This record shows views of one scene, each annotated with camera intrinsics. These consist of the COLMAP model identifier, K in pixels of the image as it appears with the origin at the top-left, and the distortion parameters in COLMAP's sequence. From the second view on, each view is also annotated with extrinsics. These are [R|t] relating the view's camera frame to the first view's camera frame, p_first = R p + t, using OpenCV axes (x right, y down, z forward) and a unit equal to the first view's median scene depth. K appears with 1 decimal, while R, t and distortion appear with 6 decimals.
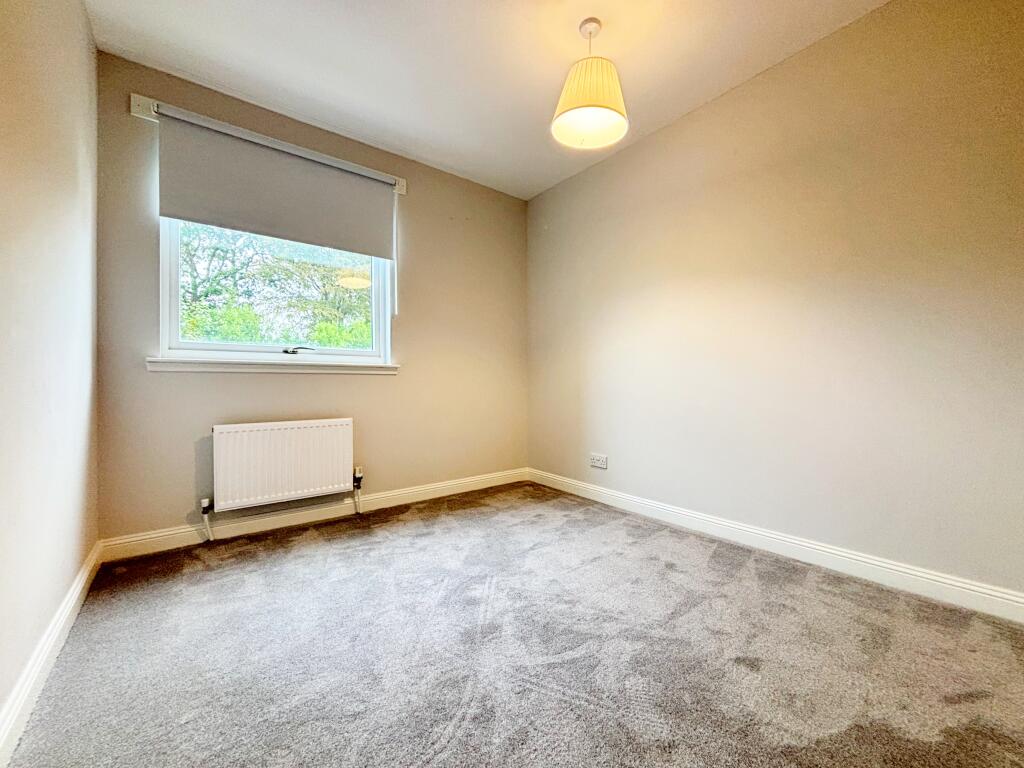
lens RADIAL K [[412.2, 0, 513.2], [0, 412.2, 384.0], [0, 0, 1]] dist [0.009671, -0.001772]
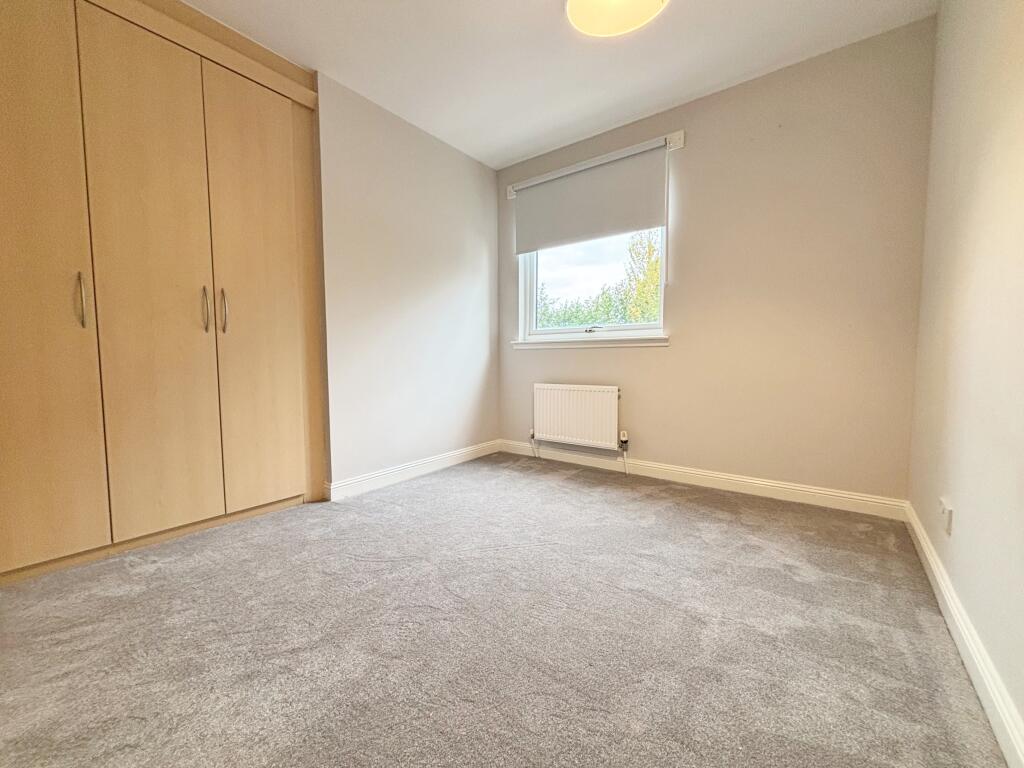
lens RADIAL K [[412.2, 0, 514.3], [0, 412.2, 387.3], [0, 0, 1]] dist [0.009671, -0.001772]
pose [[0.259198, 0.075610, -0.962860, 0.658294], [0.001069, 0.996908, 0.078571, -0.005208], [0.965824, -0.021395, 0.258316, 0.470389]]
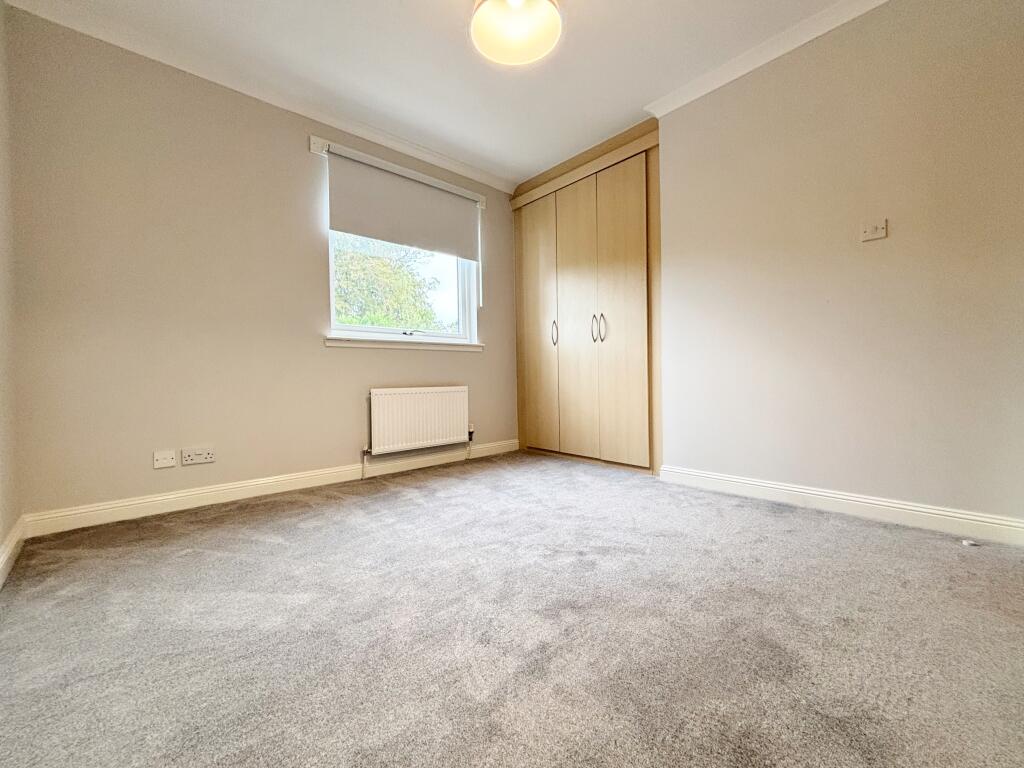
lens RADIAL K [[412.2, 0, 514.2], [0, 412.2, 370.6], [0, 0, 1]] dist [0.009671, -0.001772]
pose [[0.997539, -0.001580, 0.070091, -0.317661], [0.002181, 0.999962, -0.008496, 0.048906], [-0.070075, 0.008628, 0.997504, -0.296440]]
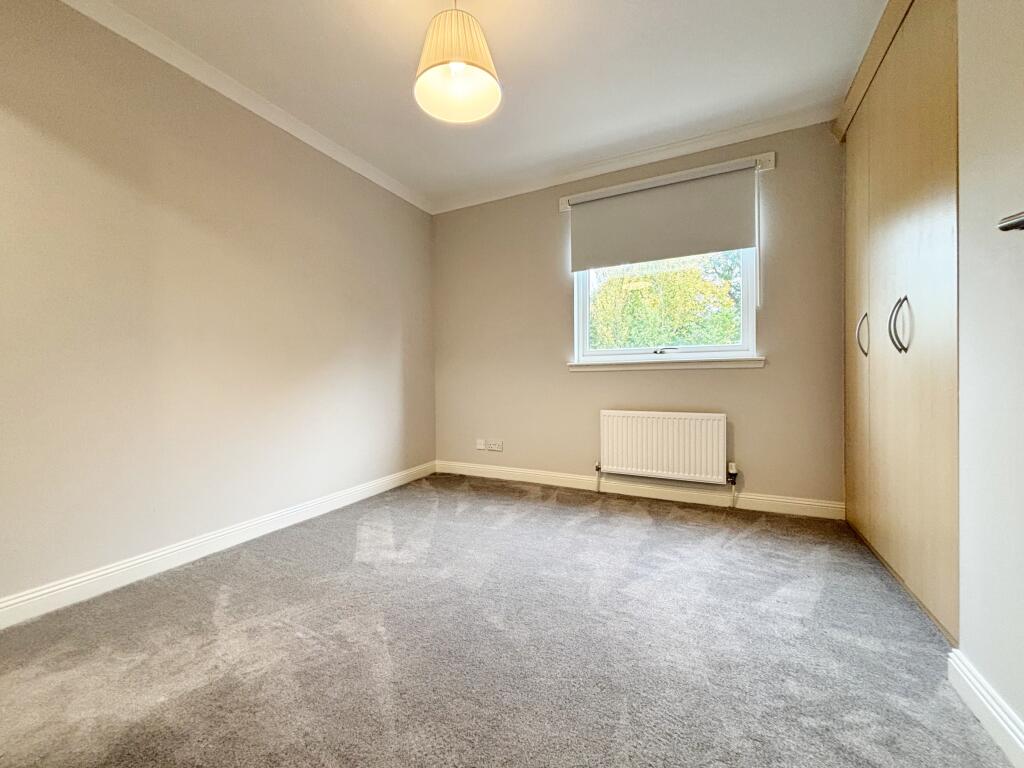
lens RADIAL K [[412.2, 0, 514.4], [0, 412.2, 375.6], [0, 0, 1]] dist [0.009671, -0.001772]
pose [[0.427055, 0.004782, -0.904213, 0.369060], [0.008732, 0.999918, 0.009413, -0.027668], [0.904184, -0.011916, 0.426978, 0.124999]]
